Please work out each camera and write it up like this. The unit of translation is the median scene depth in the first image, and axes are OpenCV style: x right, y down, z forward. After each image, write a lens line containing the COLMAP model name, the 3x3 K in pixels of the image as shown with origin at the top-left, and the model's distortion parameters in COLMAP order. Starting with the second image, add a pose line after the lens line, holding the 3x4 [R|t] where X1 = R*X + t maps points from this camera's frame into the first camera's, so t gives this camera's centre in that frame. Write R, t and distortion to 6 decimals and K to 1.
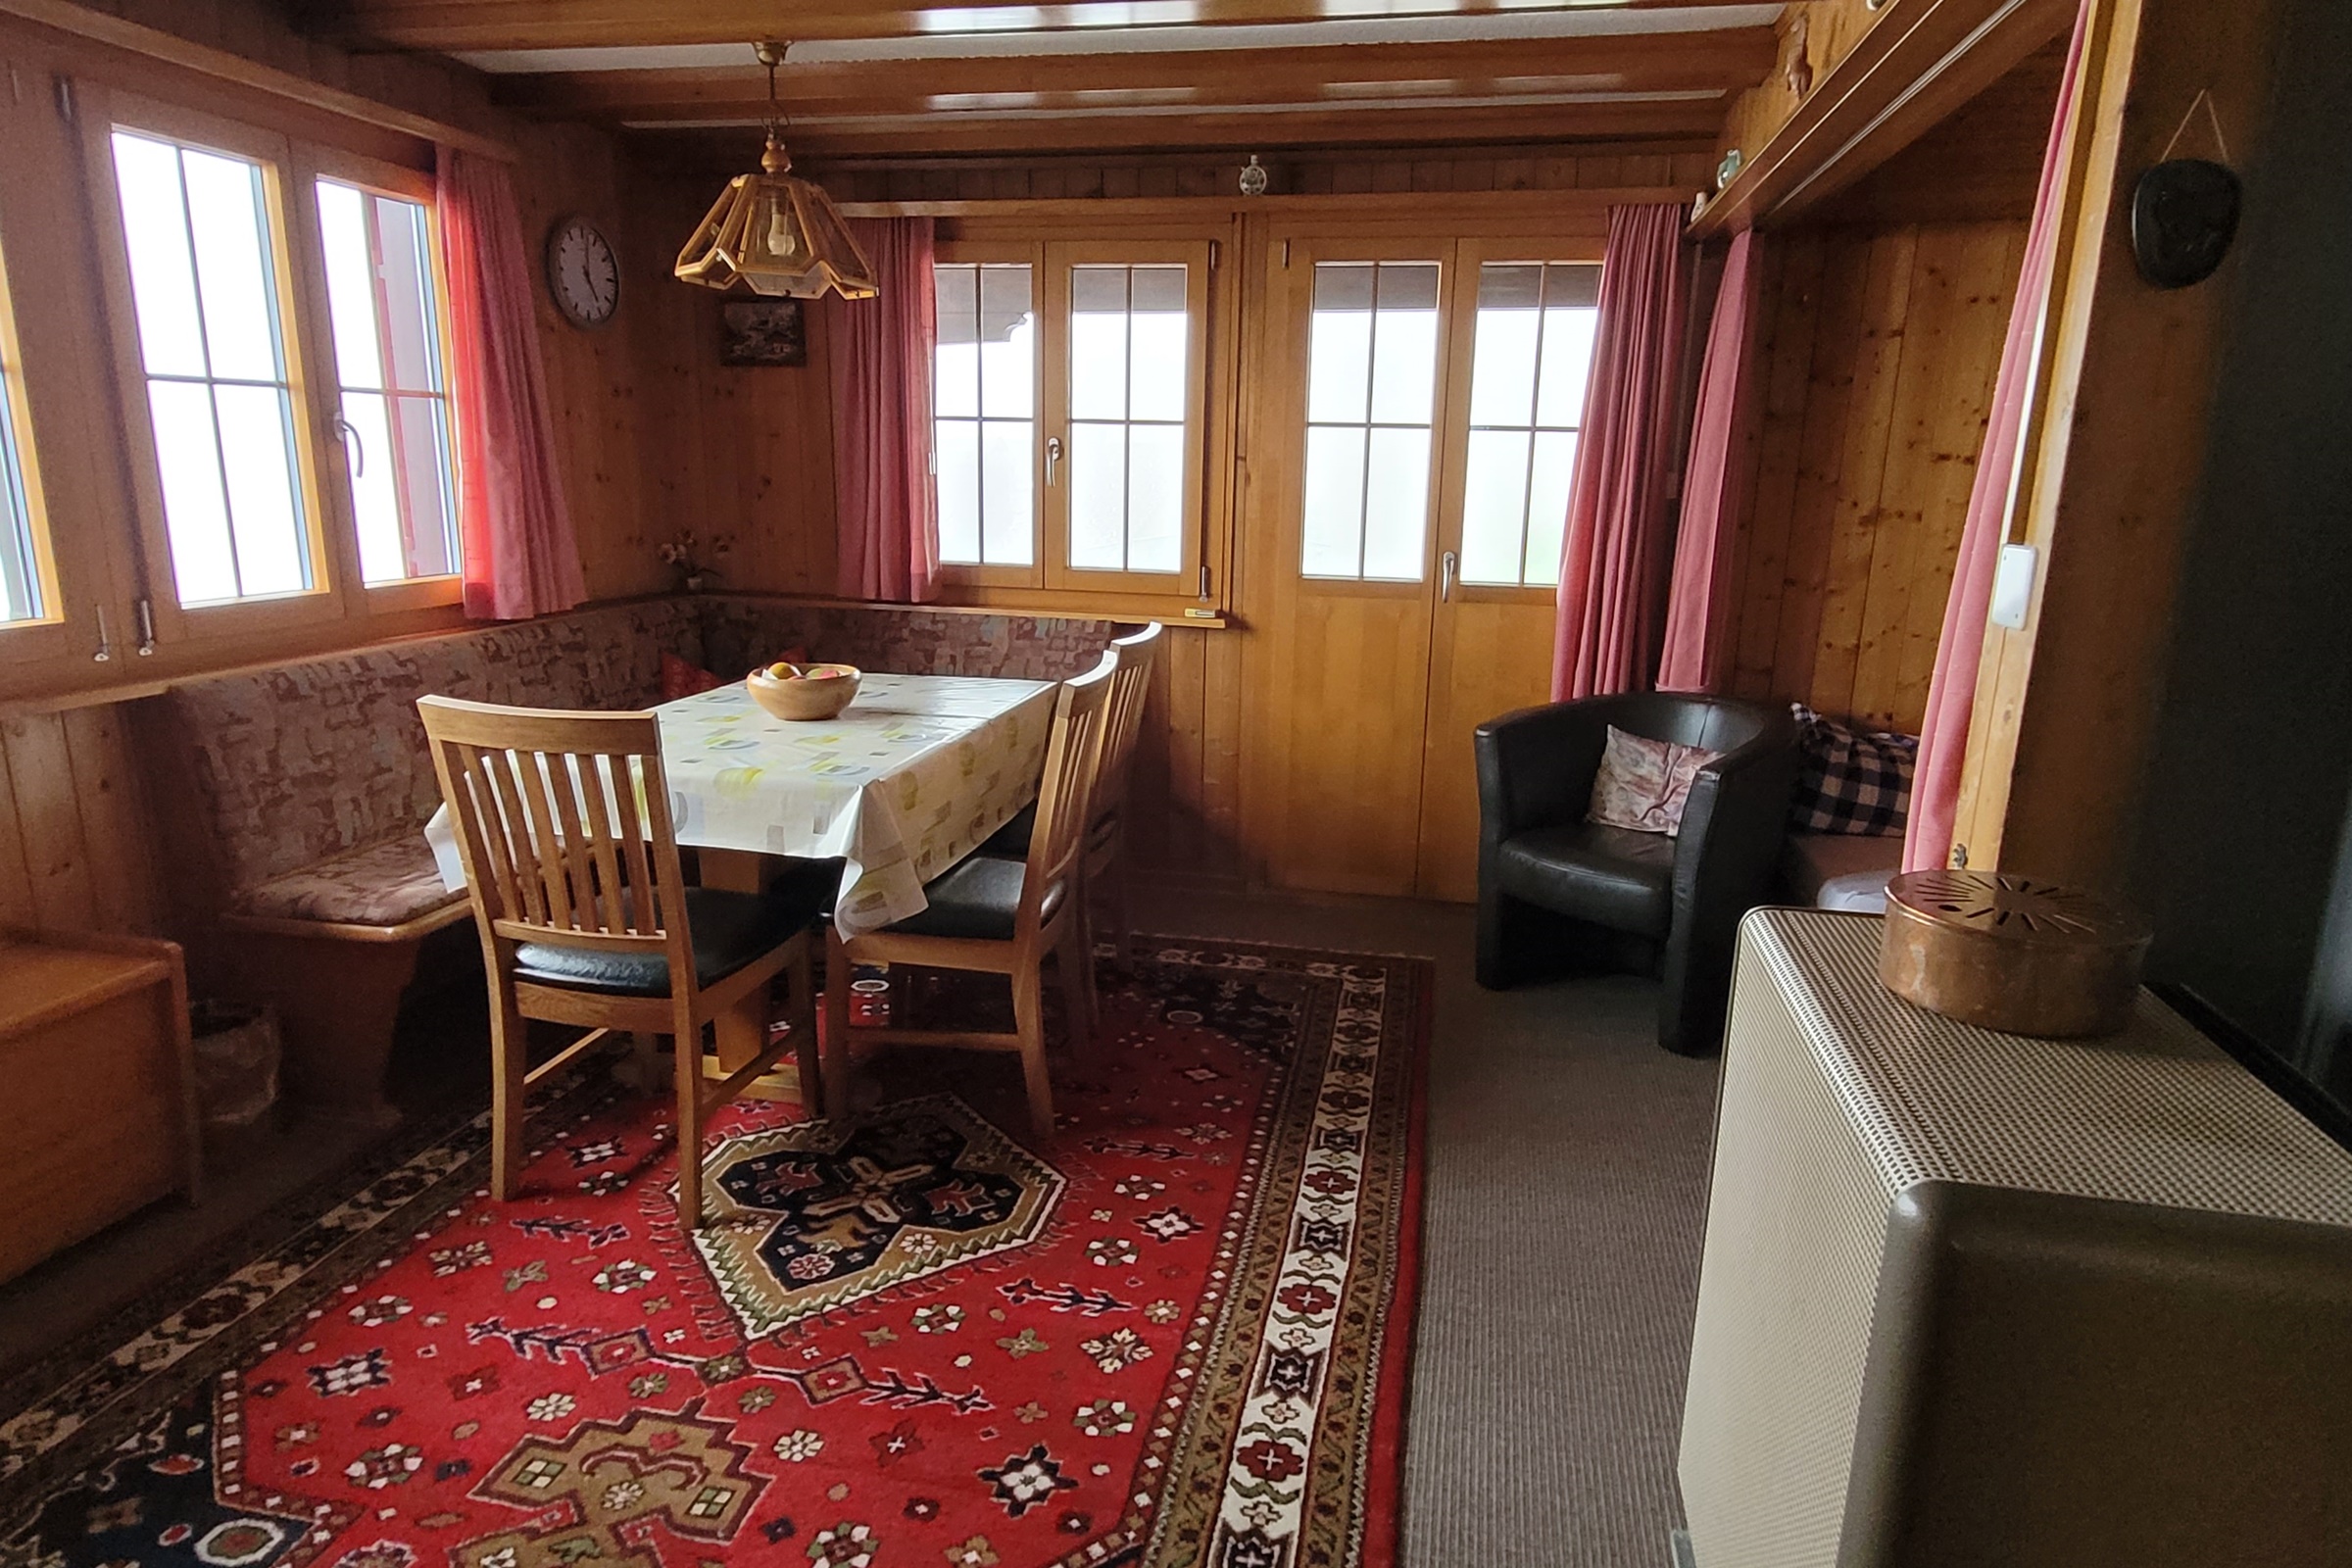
lens RADIAL K [[1388.1, 0, 1198.6], [0, 1388.1, 790.8], [0, 0, 1]] dist [0.024850, -0.014176]
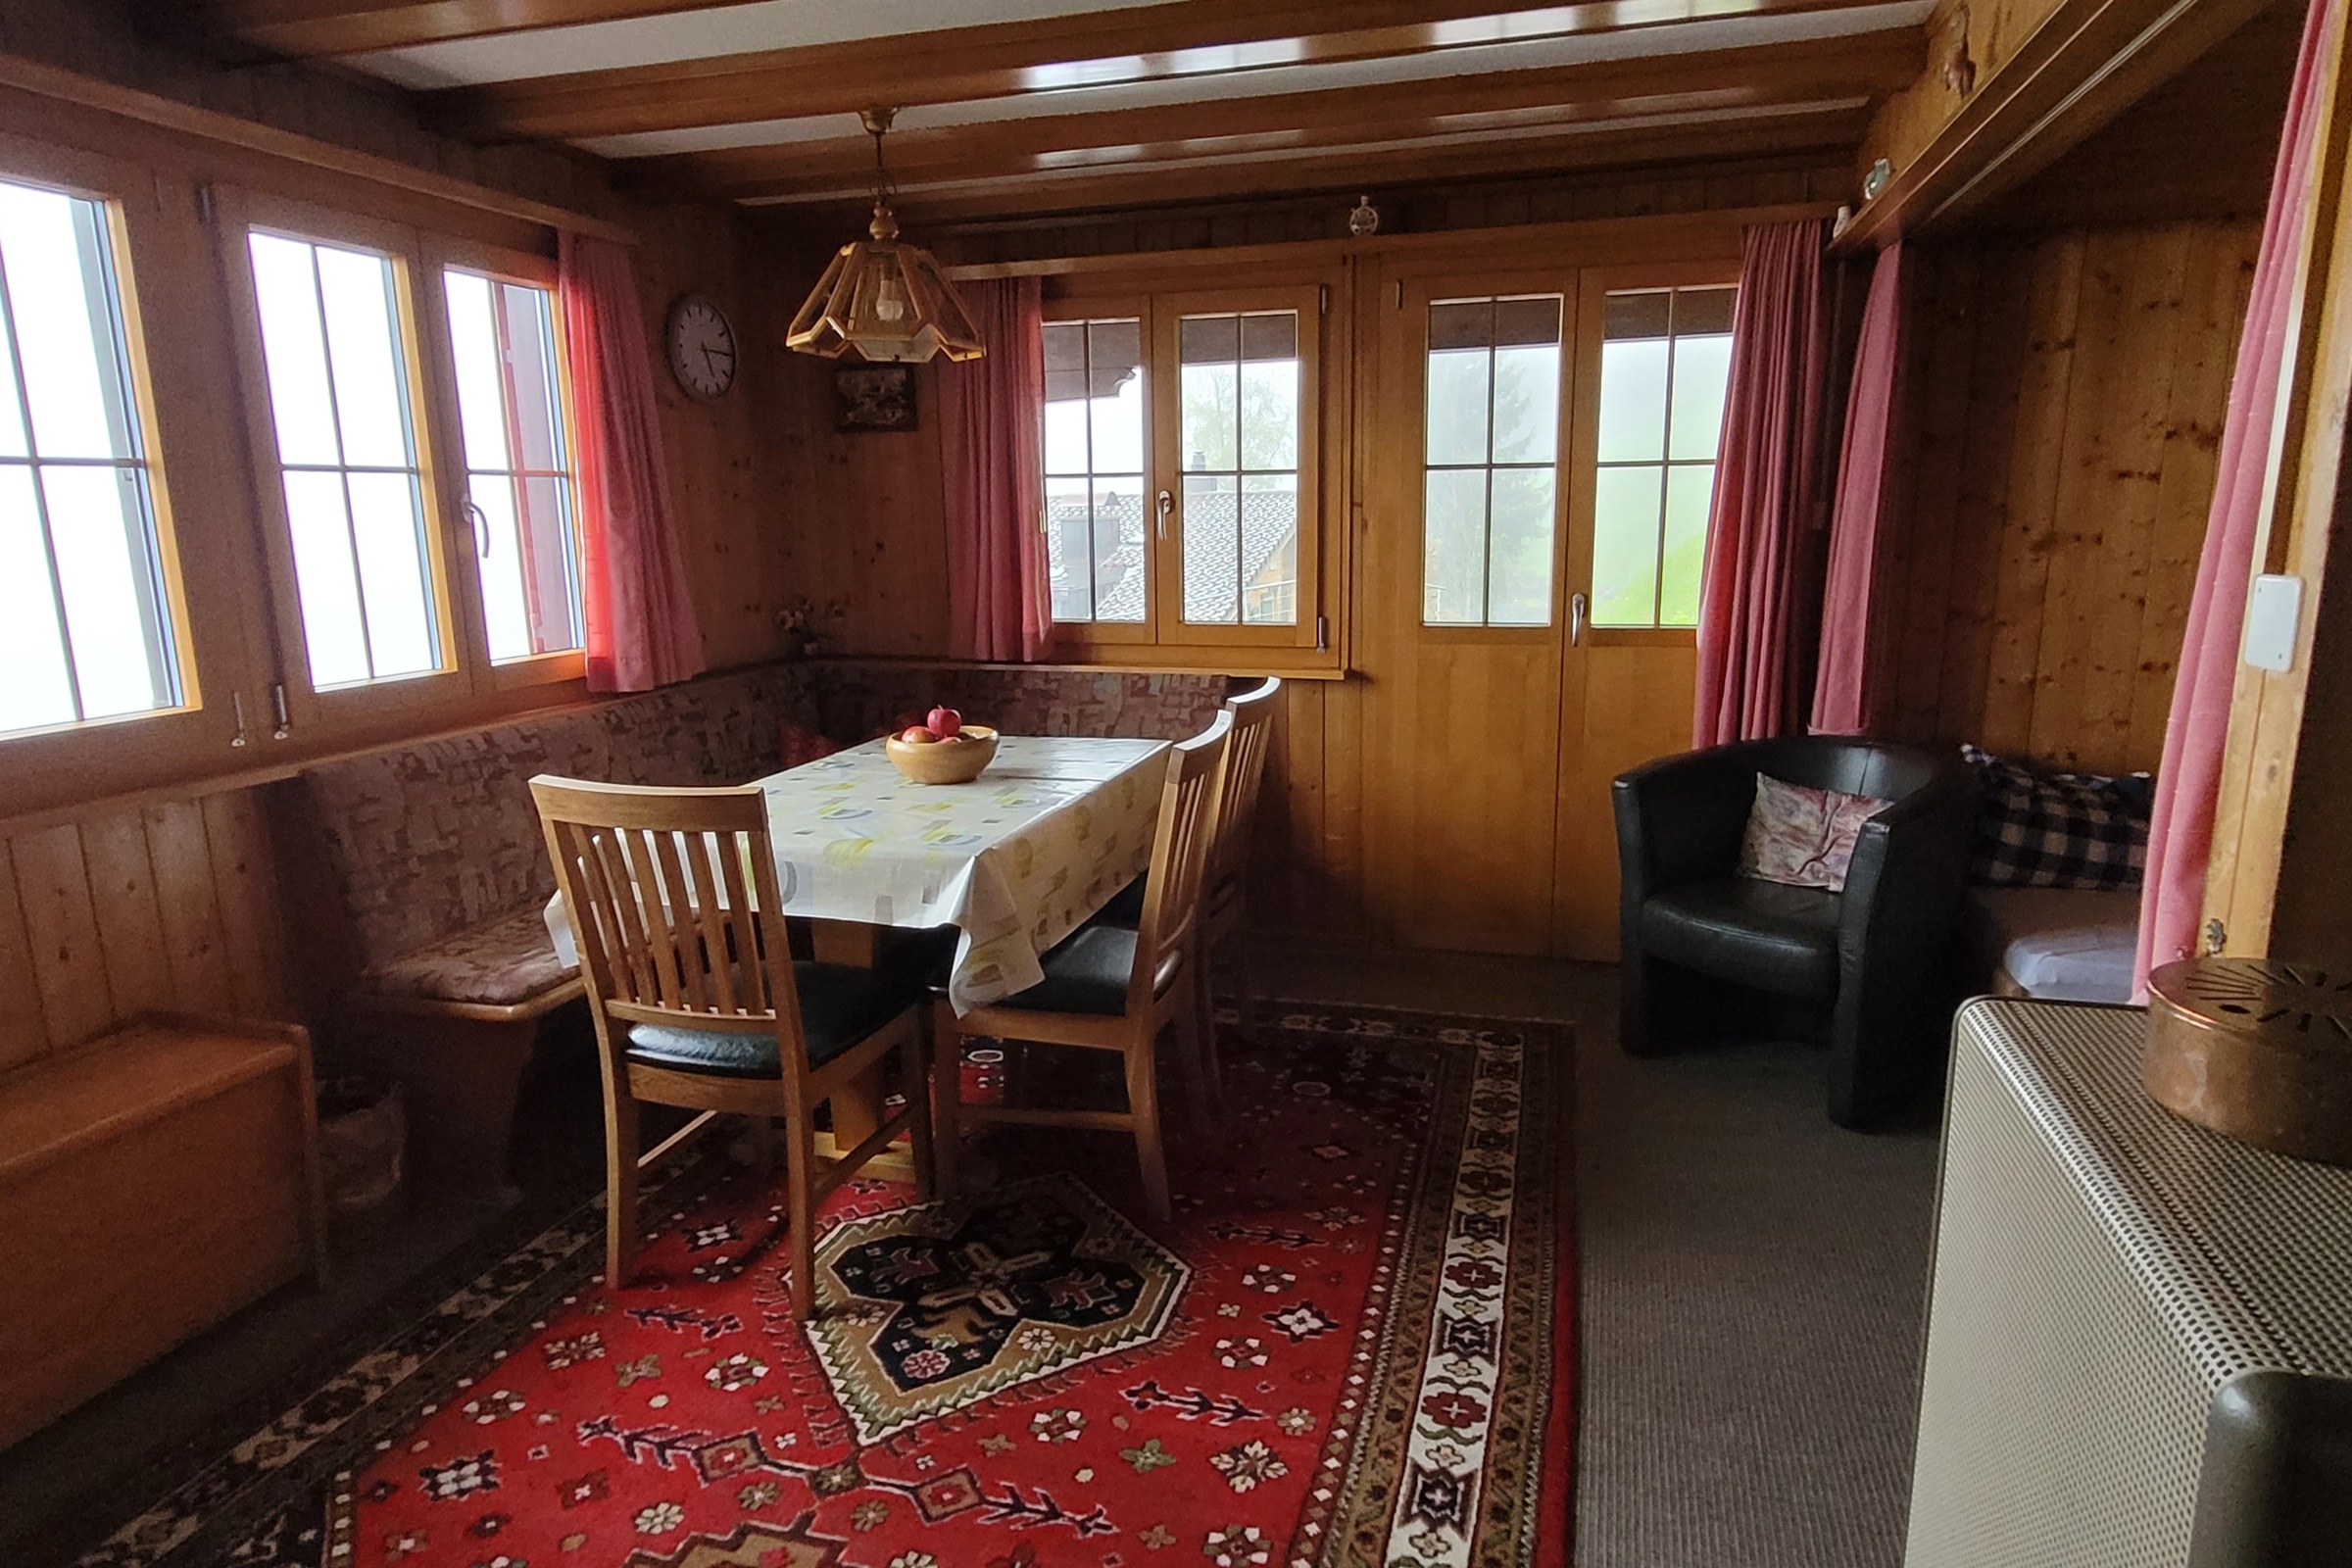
lens RADIAL K [[1388.1, 0, 1198.6], [0, 1388.1, 790.8], [0, 0, 1]] dist [0.024850, -0.014176]
pose [[0.996339, -0.020418, -0.083010, -0.004535], [0.017651, 0.999268, -0.033936, -0.013200], [0.083643, 0.032346, 0.995971, 0.046648]]
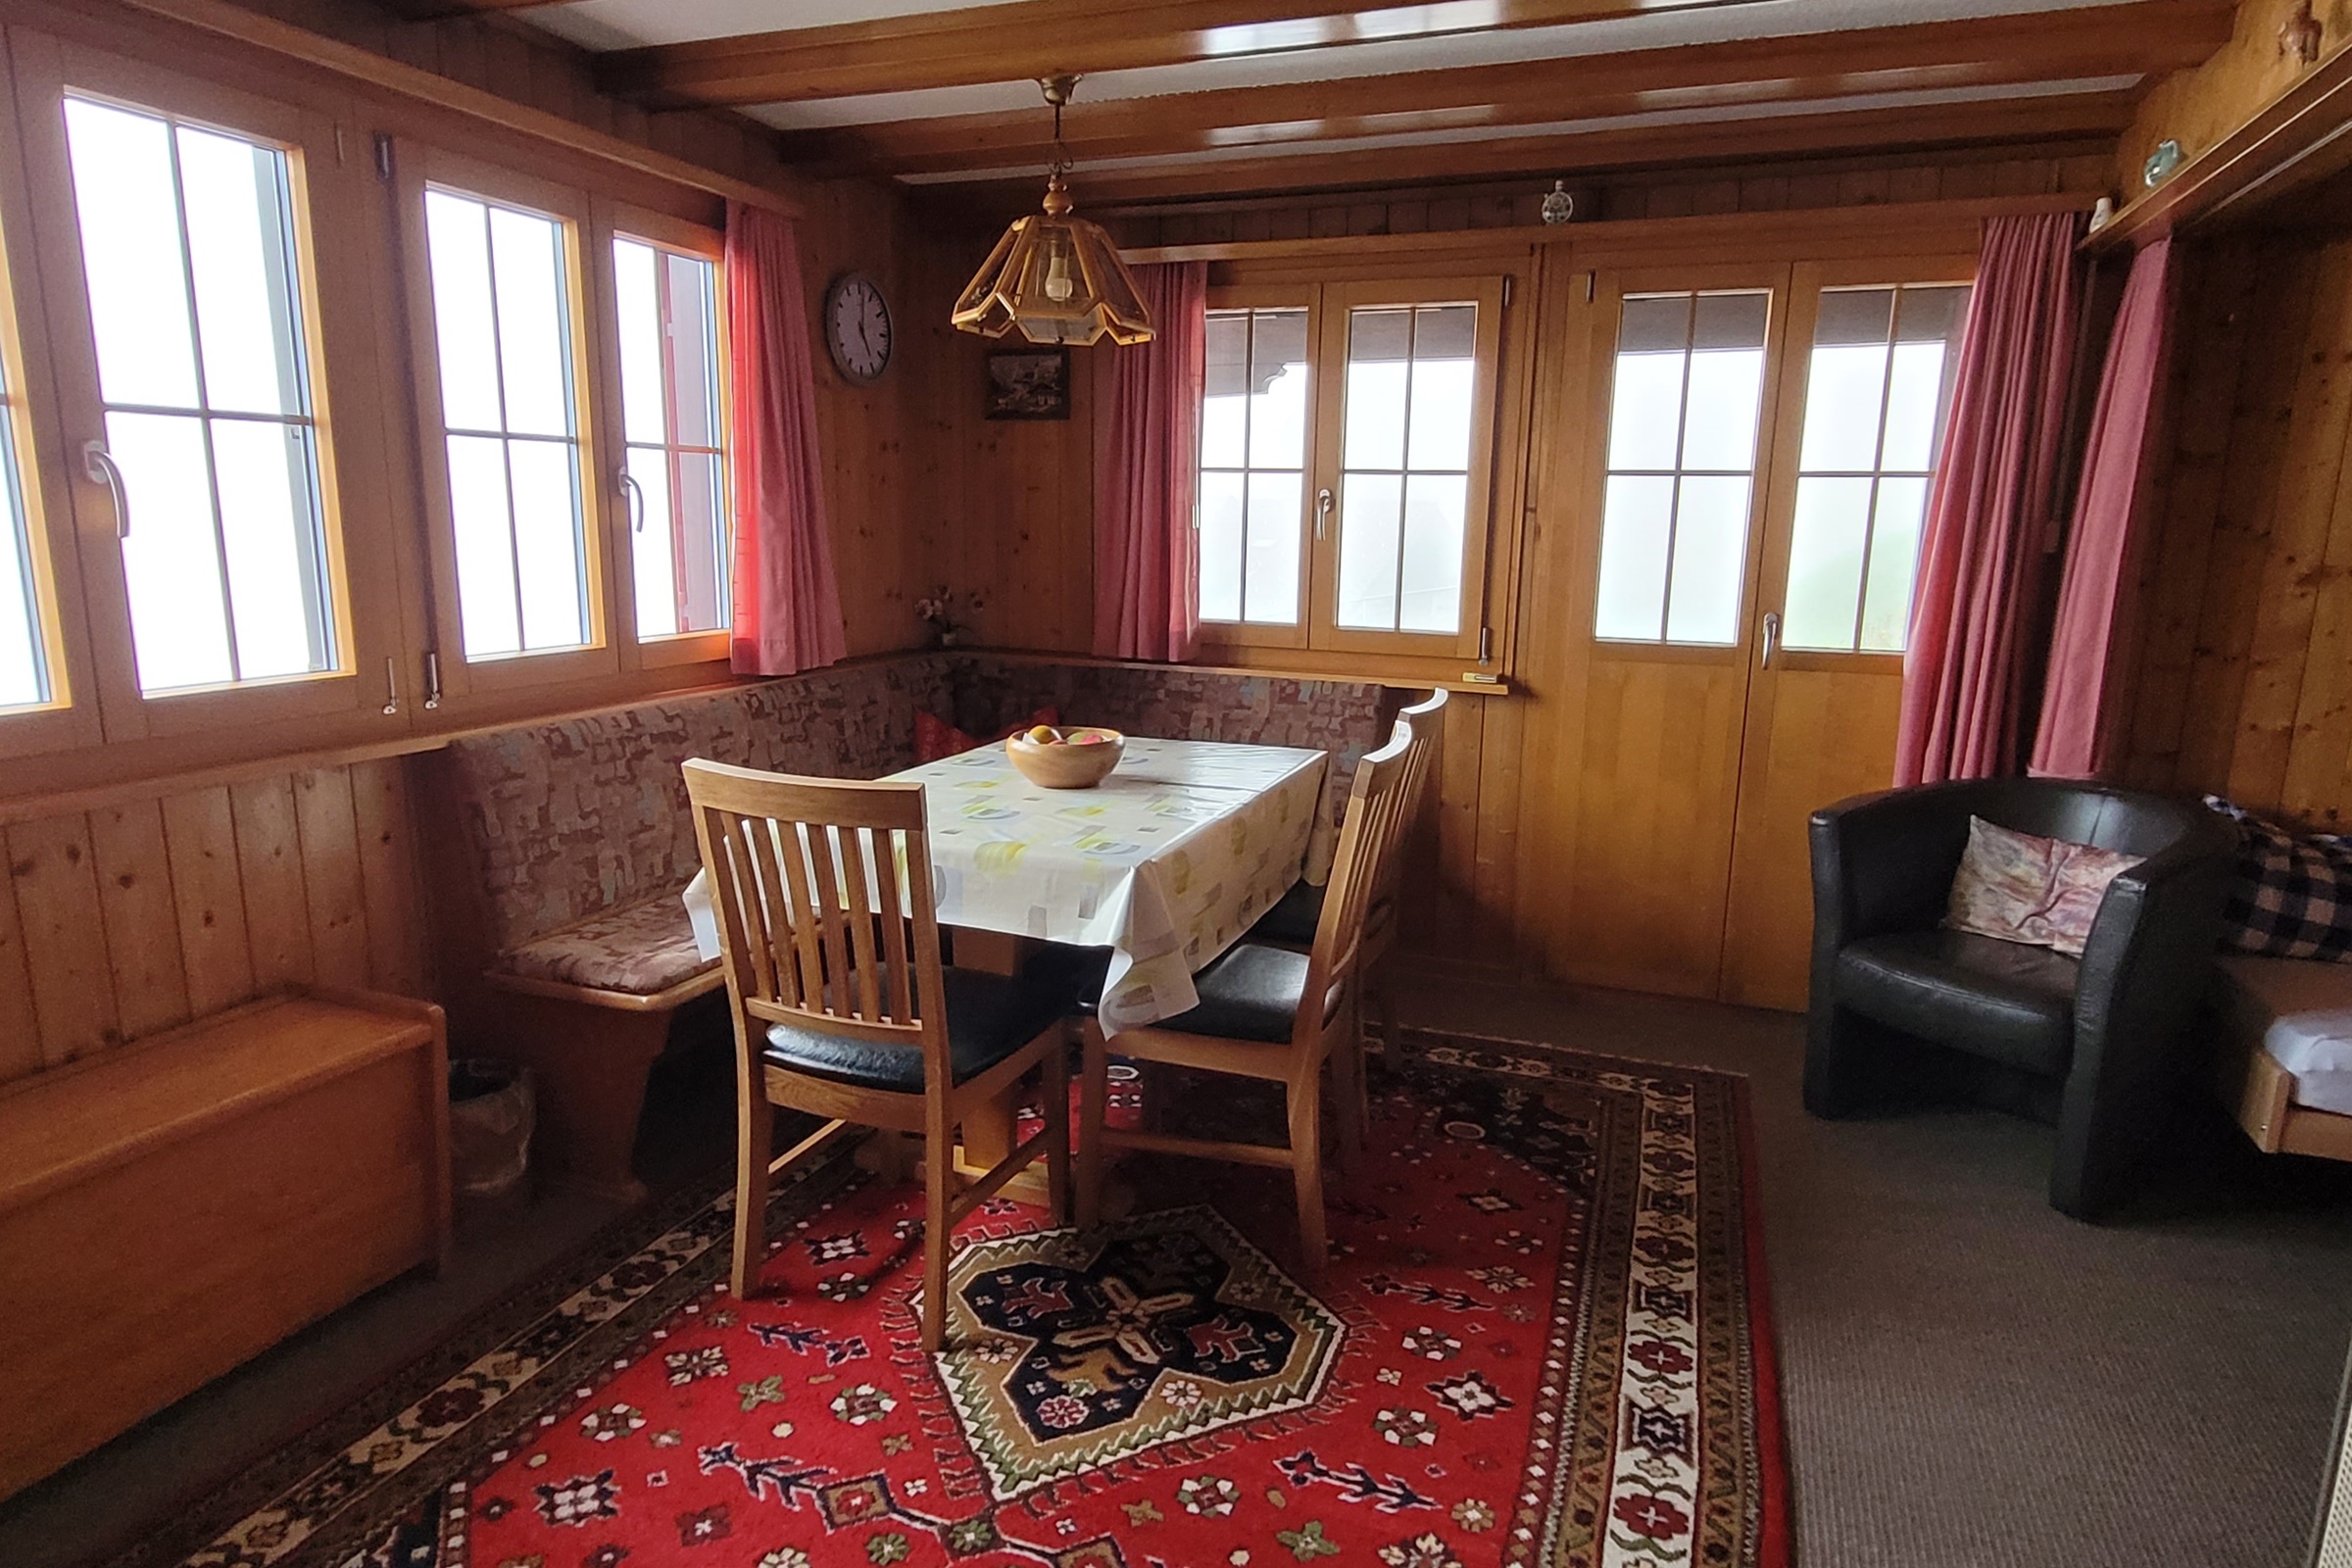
lens RADIAL K [[1388.1, 0, 1198.6], [0, 1388.1, 790.8], [0, 0, 1]] dist [0.024850, -0.014176]
pose [[0.987802, 0.026934, -0.153366, -0.060039], [-0.033089, 0.998740, -0.037722, -0.019317], [0.152157, 0.042336, 0.987449, 0.107767]]
